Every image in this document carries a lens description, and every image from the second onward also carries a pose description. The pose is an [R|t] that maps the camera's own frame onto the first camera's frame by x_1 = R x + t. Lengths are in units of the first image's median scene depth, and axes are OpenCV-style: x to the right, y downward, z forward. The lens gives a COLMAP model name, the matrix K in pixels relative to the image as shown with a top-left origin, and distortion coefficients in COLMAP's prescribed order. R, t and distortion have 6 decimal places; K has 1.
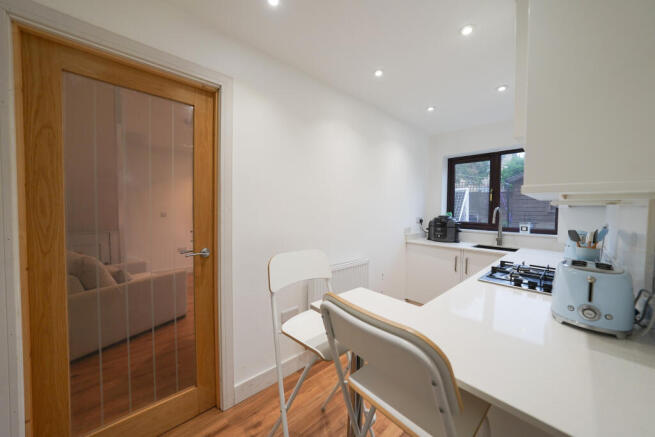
lens RADIAL K [[230.5, 0, 327.5], [0, 230.5, 218.5], [0, 0, 1]] dist [-0.014960, -0.000034]
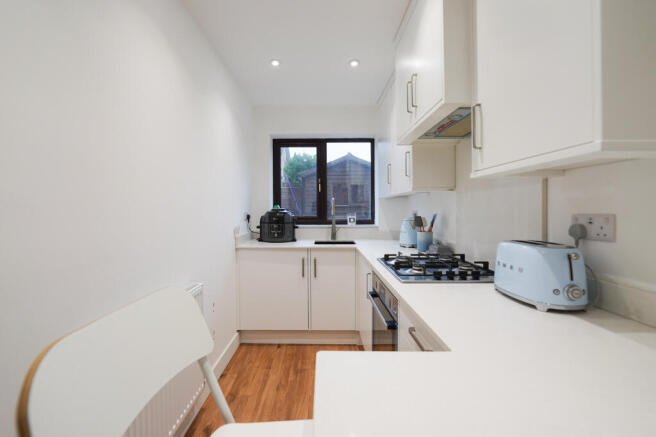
lens RADIAL K [[282.7, 0, 315.3], [0, 282.7, 211.6], [0, 0, 1]] dist [-0.019048, -0.000156]
pose [[0.696718, -0.020692, 0.717047, -0.103129], [0.041061, 0.999095, -0.011066, 0.013404], [-0.716169, 0.037153, 0.696937, 0.244618]]
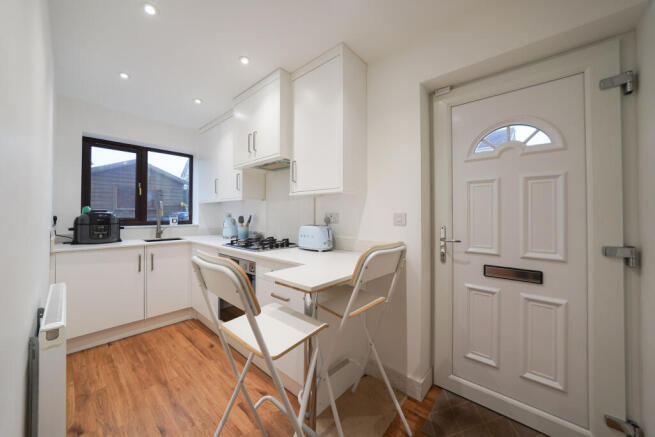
lens RADIAL K [[240.9, 0, 309.3], [0, 240.9, 213.3], [0, 0, 1]] dist [-0.000914, -0.000055]
pose [[-0.051304, -0.008547, 0.998647, -0.362494], [0.036742, 0.999270, 0.010440, 0.016907], [-0.998007, 0.037228, -0.050953, 0.343512]]
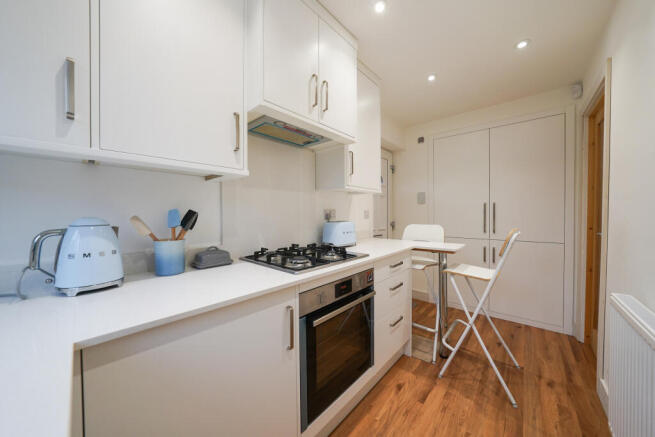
lens RADIAL K [[230.5, 0, 327.5], [0, 230.5, 218.5], [0, 0, 1]] dist [-0.014960, -0.000034]
pose [[-0.996273, -0.007410, -0.085940, 0.430333], [-0.012423, 0.998243, 0.057940, 0.013821], [0.085360, 0.058791, -0.994614, 0.942700]]
